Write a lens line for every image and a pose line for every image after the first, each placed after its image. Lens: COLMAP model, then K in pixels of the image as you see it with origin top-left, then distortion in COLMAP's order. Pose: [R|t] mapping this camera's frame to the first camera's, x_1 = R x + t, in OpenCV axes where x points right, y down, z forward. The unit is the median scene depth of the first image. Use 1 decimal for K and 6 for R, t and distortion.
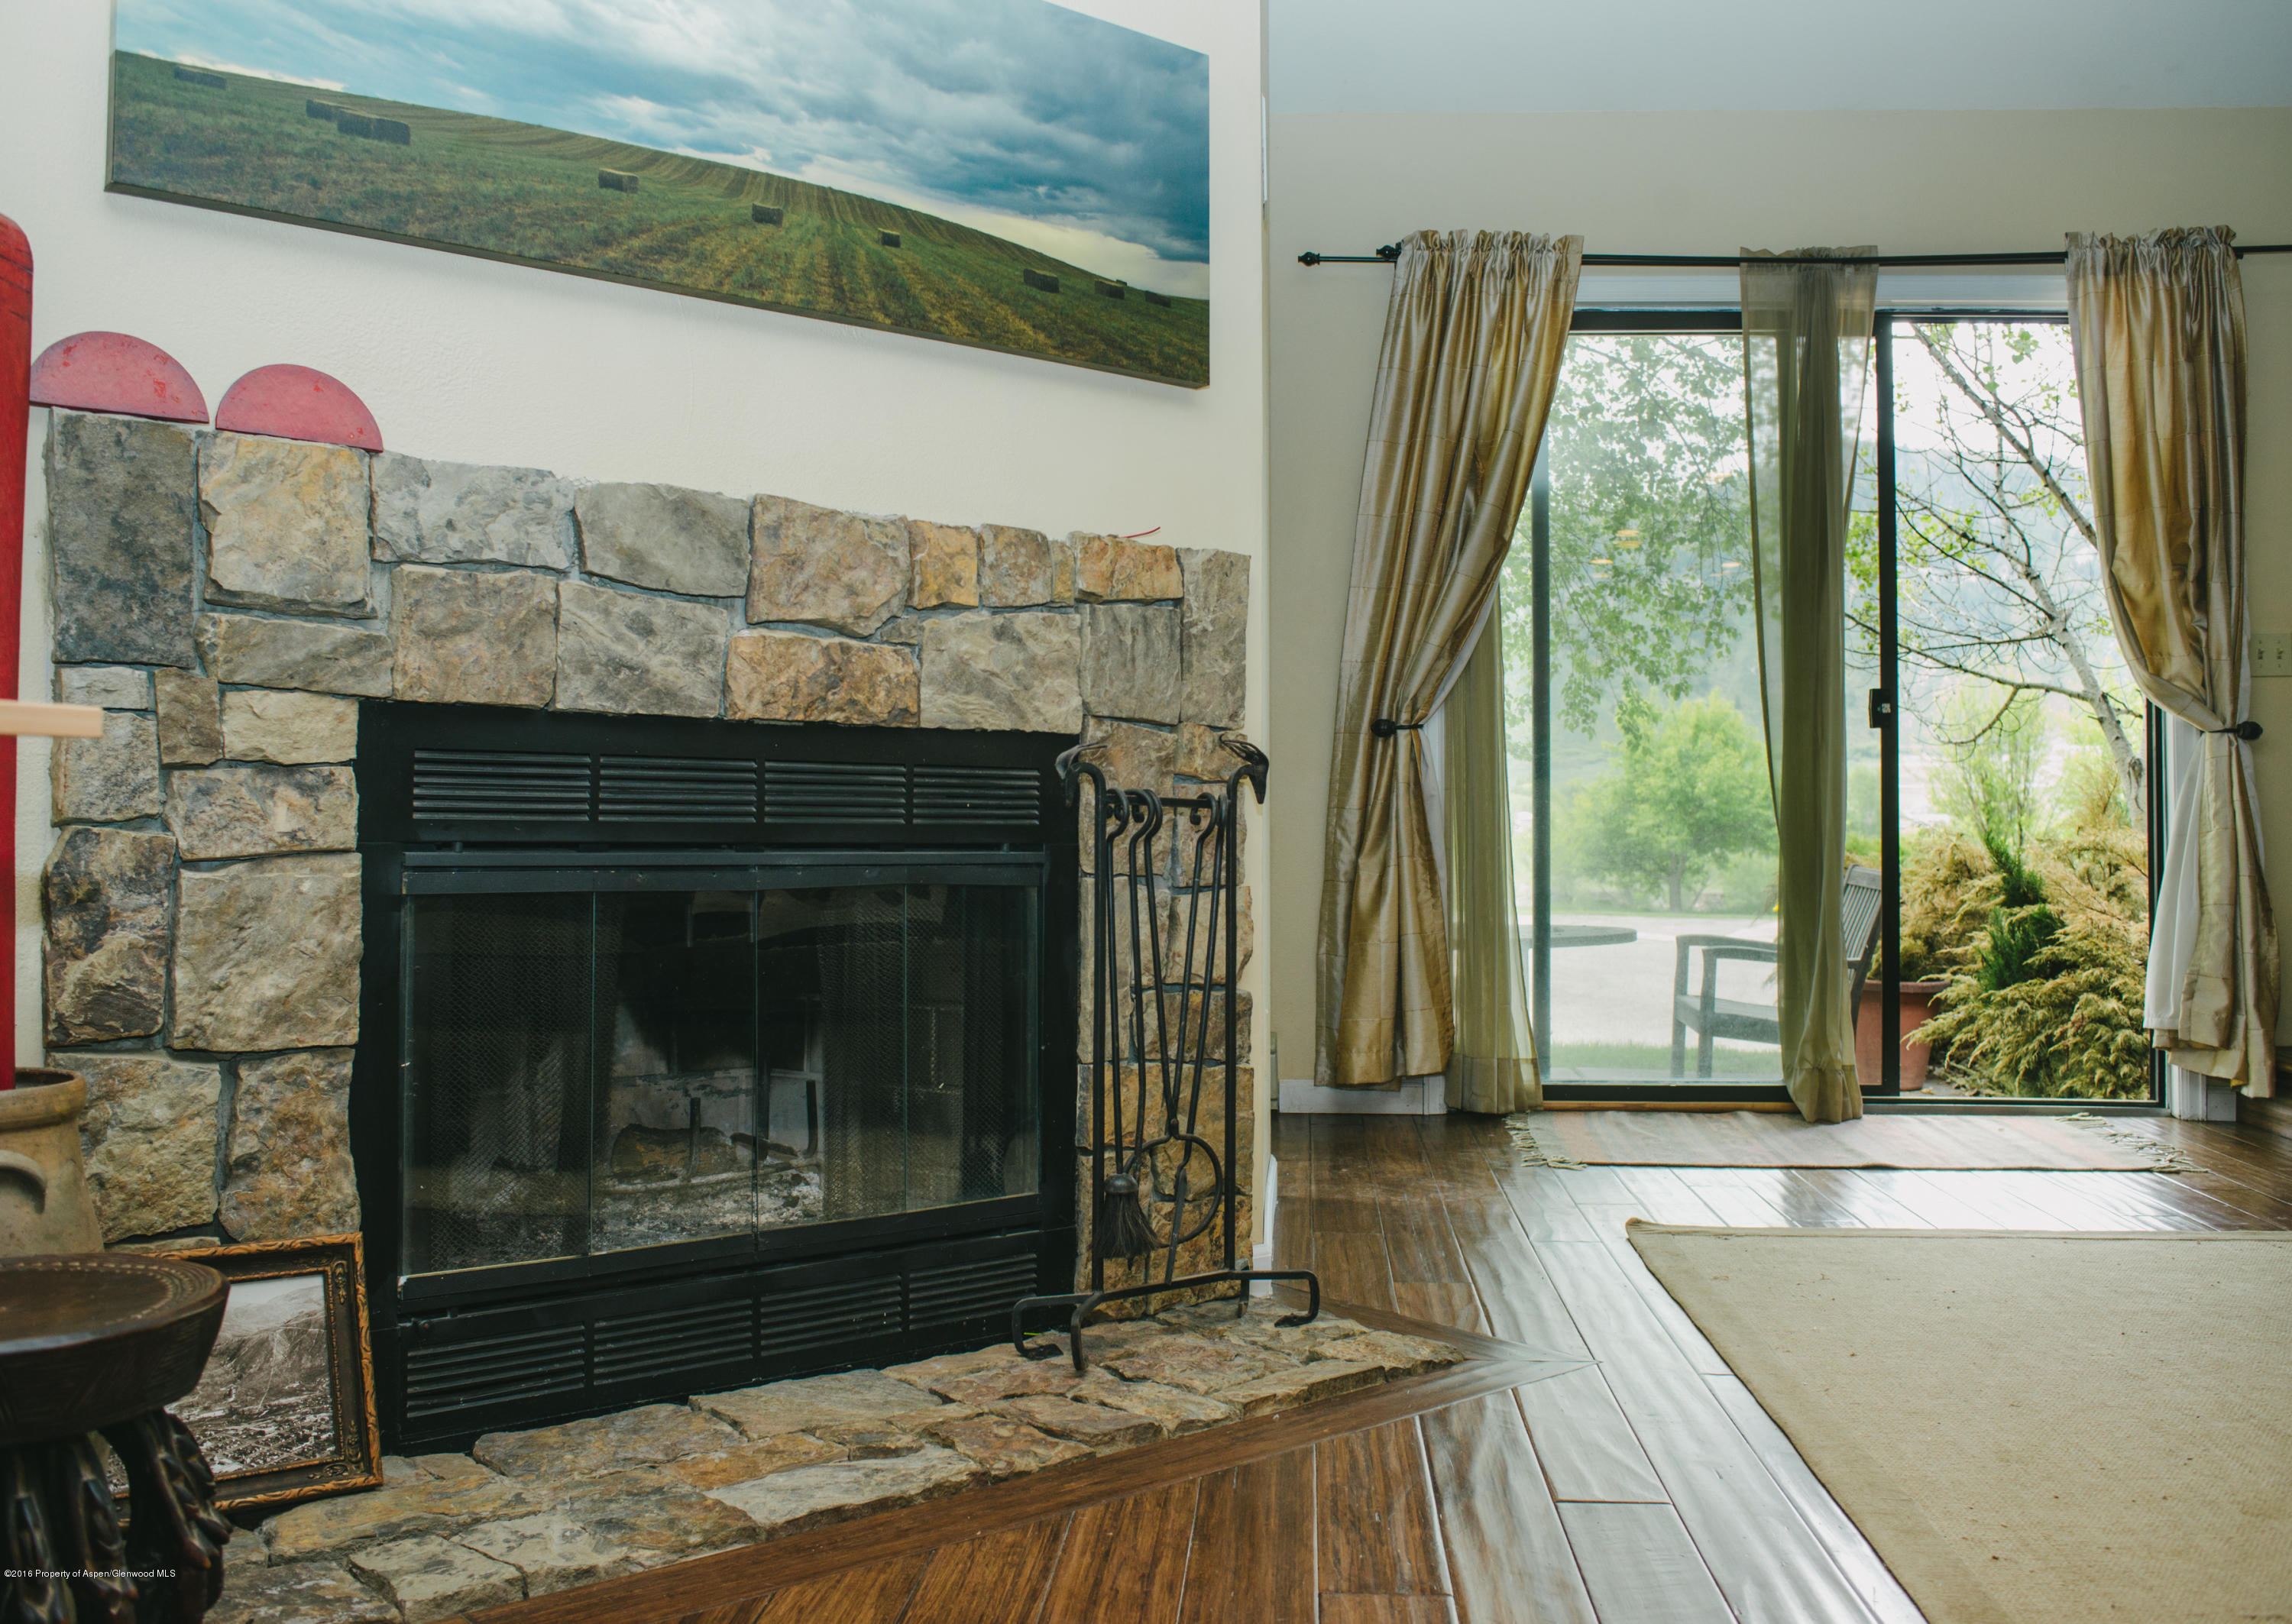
lens RADIAL K [[2045.7, 0, 1146.0], [0, 2045.7, 812.0], [0, 0, 1]] dist [-0.133276, 0.139995]
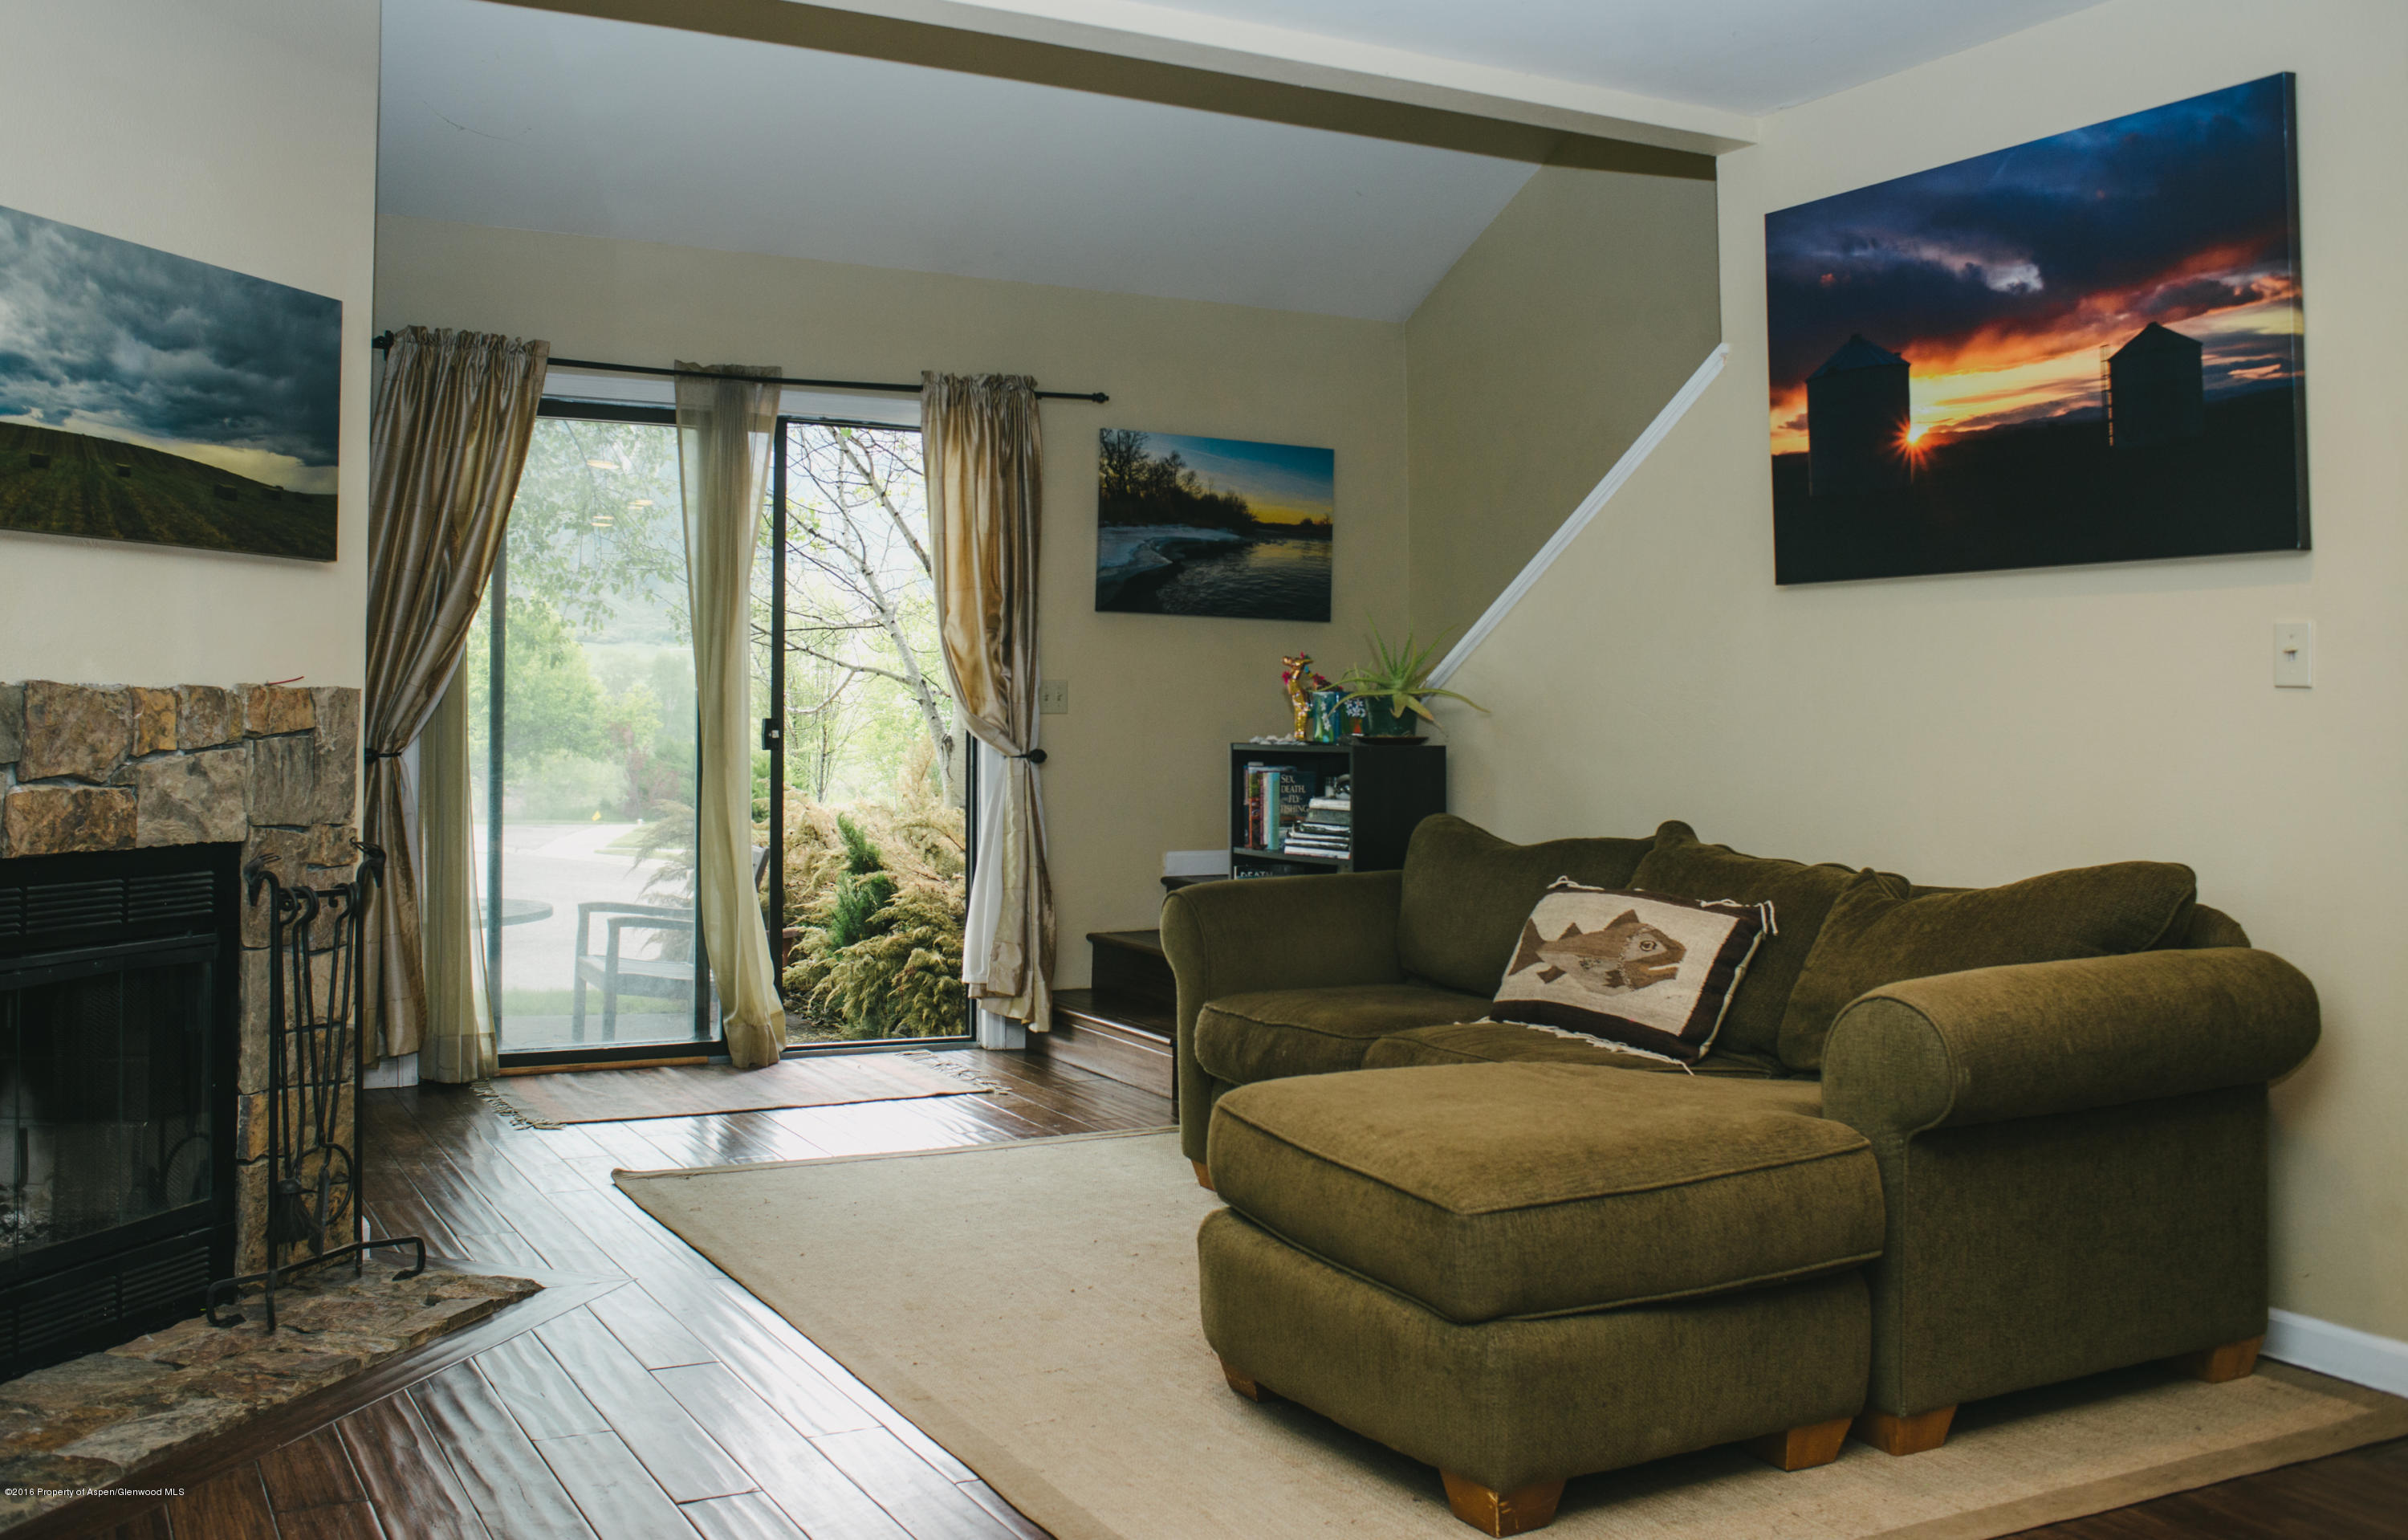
lens RADIAL K [[2156.5, 0, 1146.0], [0, 2156.5, 672.5], [0, 0, 1]] dist [-0.029729, 0.005540]
pose [[0.844678, 0.020886, 0.534867, -0.230341], [-0.016194, 0.999778, -0.013467, -0.111925], [-0.535029, 0.002714, 0.844829, -0.379565]]
